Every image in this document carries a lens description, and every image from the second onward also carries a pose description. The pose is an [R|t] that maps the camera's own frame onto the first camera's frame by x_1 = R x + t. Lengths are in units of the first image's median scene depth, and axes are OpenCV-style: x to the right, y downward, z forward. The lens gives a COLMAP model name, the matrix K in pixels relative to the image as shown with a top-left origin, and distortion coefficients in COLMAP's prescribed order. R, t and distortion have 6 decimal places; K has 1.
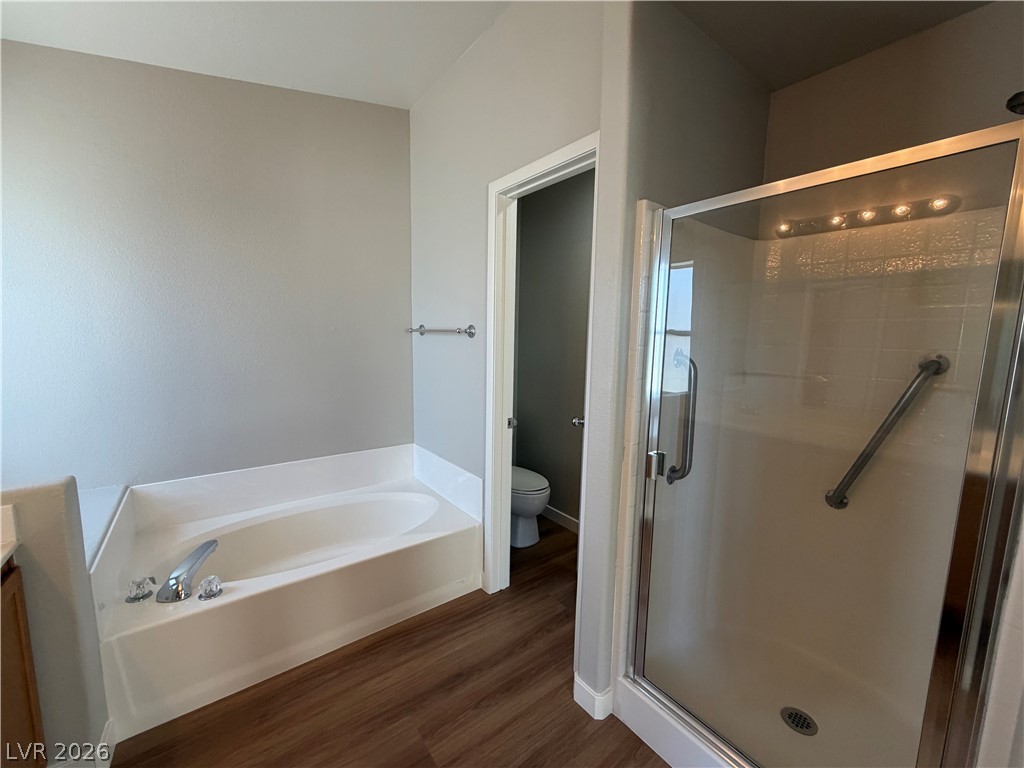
lens RADIAL K [[407.0, 0, 509.7], [0, 407.0, 386.2], [0, 0, 1]] dist [-0.000626, -0.000251]
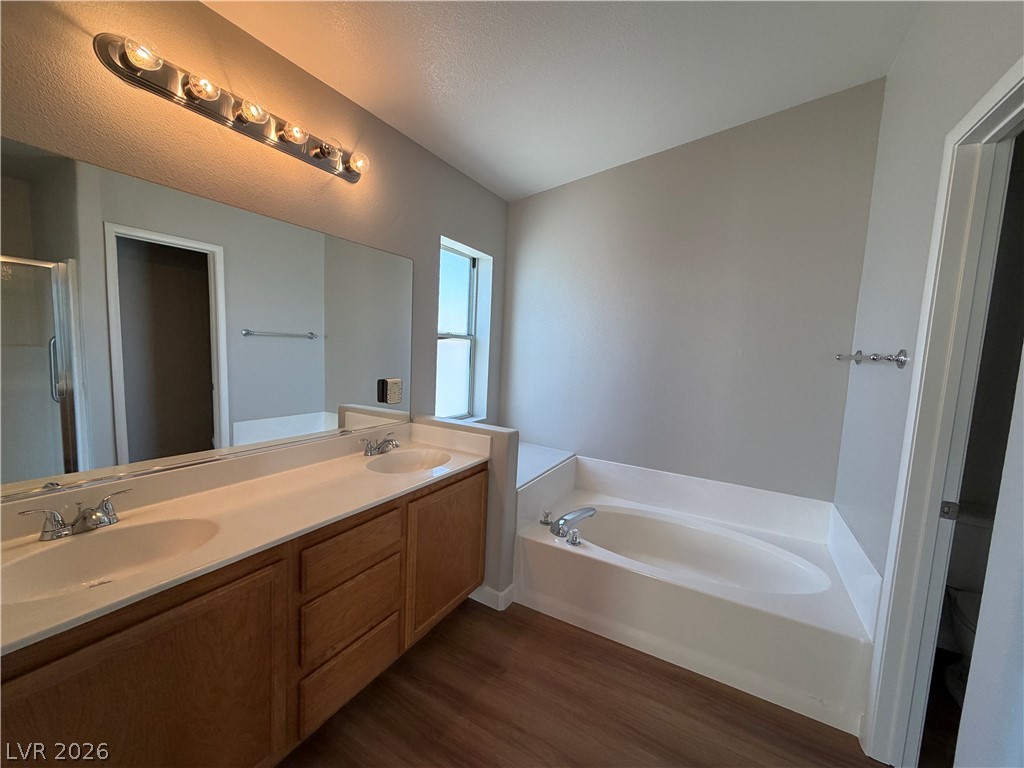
lens RADIAL K [[407.8, 0, 510.9], [0, 407.8, 384.5], [0, 0, 1]] dist [0.000271, -0.000138]
pose [[0.401860, 0.087973, -0.911465, 0.325293], [-0.153517, 0.987759, 0.027652, -0.013139], [0.902741, 0.128813, 0.410446, 0.159875]]
